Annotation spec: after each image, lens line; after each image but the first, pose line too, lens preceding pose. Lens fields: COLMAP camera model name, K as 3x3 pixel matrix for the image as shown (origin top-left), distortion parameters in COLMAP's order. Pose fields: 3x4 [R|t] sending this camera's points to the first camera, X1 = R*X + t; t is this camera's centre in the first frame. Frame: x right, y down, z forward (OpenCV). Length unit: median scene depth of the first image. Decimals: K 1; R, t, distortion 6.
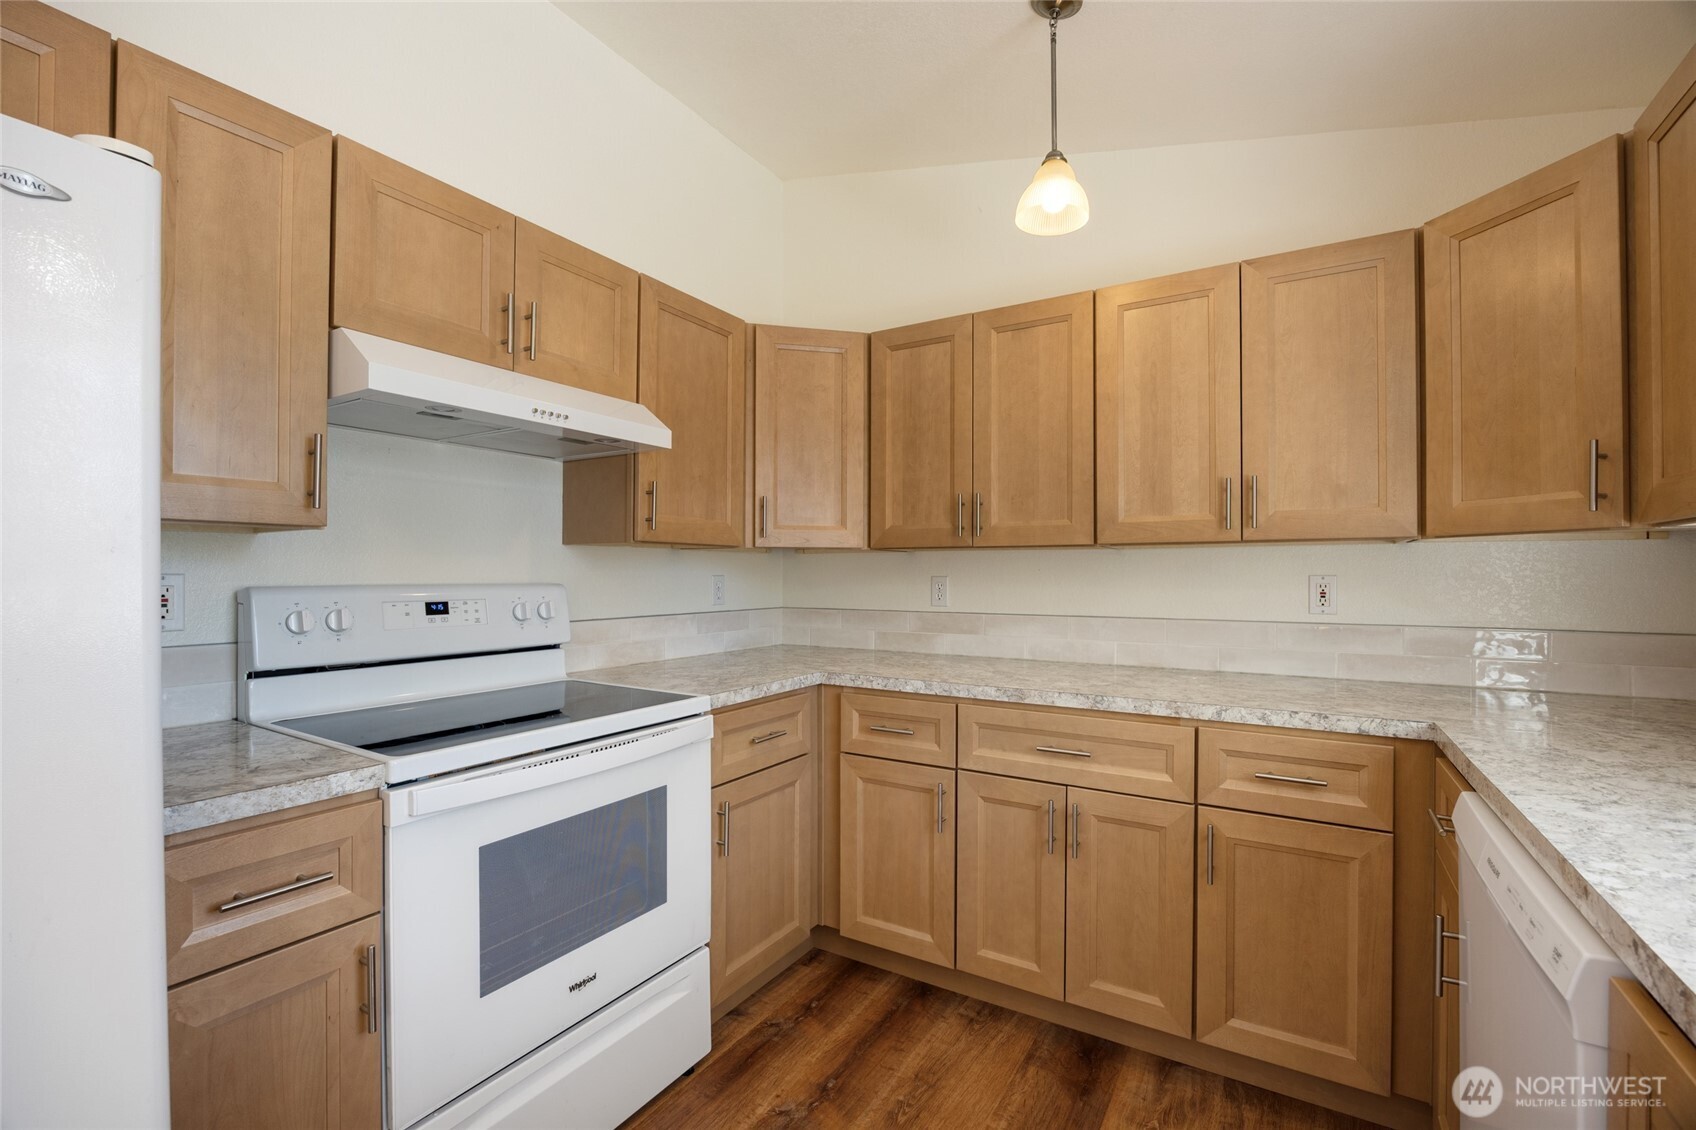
lens RADIAL K [[722.9, 0, 850.1], [0, 722.9, 571.7], [0, 0, 1]] dist [-0.024294, 0.002305]
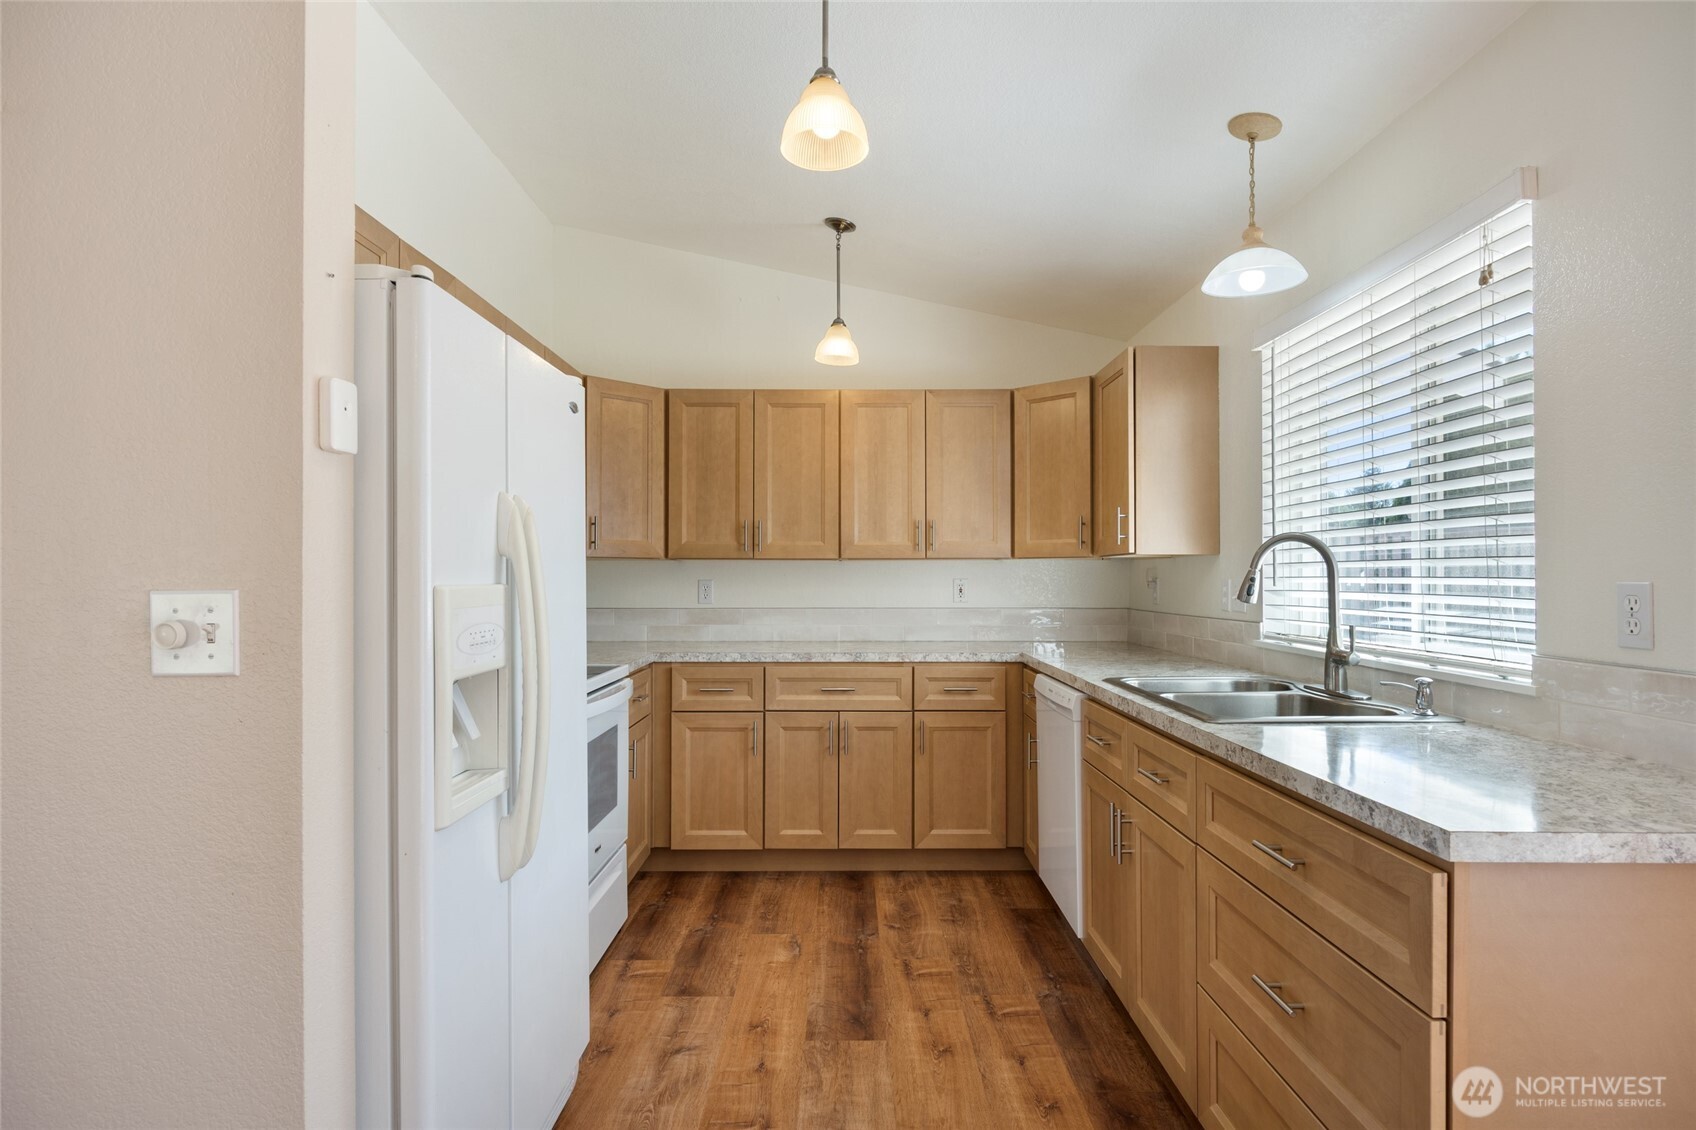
lens RADIAL K [[923.3, 0, 851.9], [0, 923.3, 567.0], [0, 0, 1]] dist [-0.008607, -0.001582]
pose [[0.849315, 0.004032, 0.527871, -0.737053], [-0.000857, 0.999980, -0.006258, -0.009356], [-0.527885, 0.004863, 0.849302, -0.735538]]
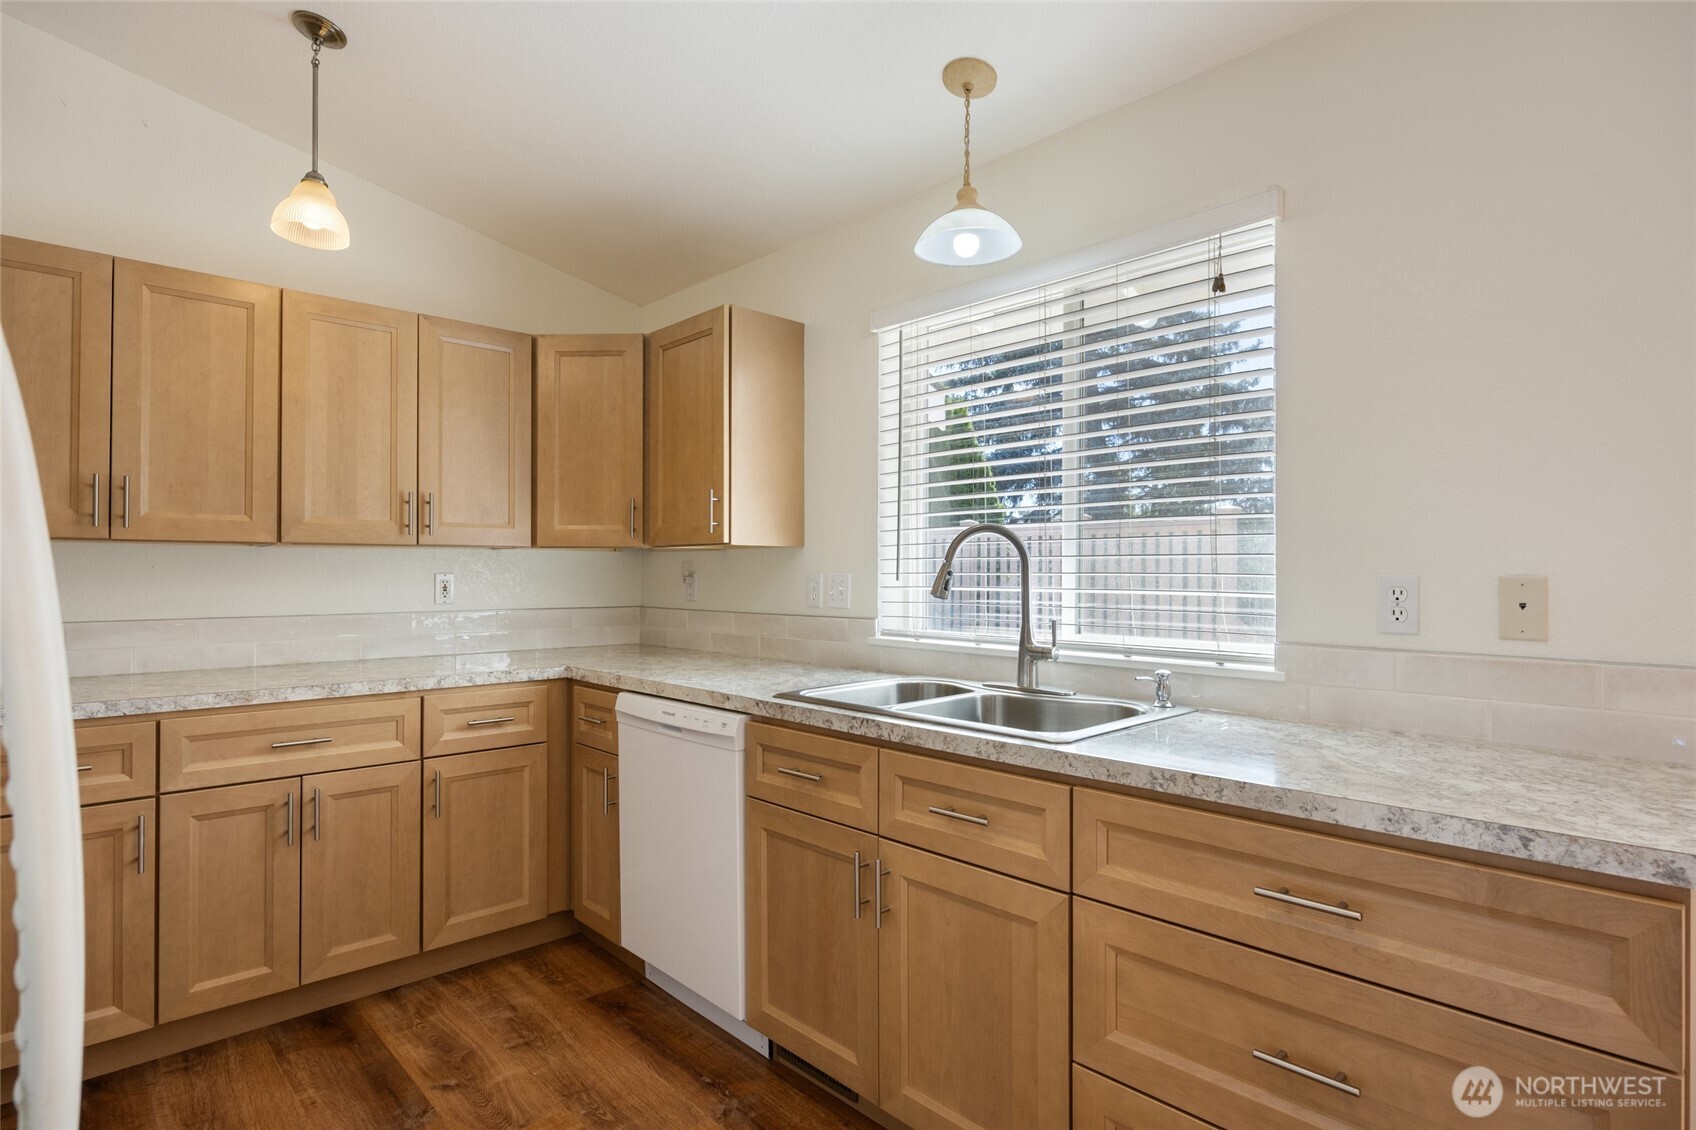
lens RADIAL K [[876.7, 0, 851.3], [0, 876.7, 566.9], [0, 0, 1]] dist [-0.007260, -0.000414]
pose [[0.259722, 0.005187, 0.965669, -0.697761], [-0.004643, 0.999981, -0.004122, -0.003241], [-0.965672, -0.003413, 0.259741, -0.093264]]
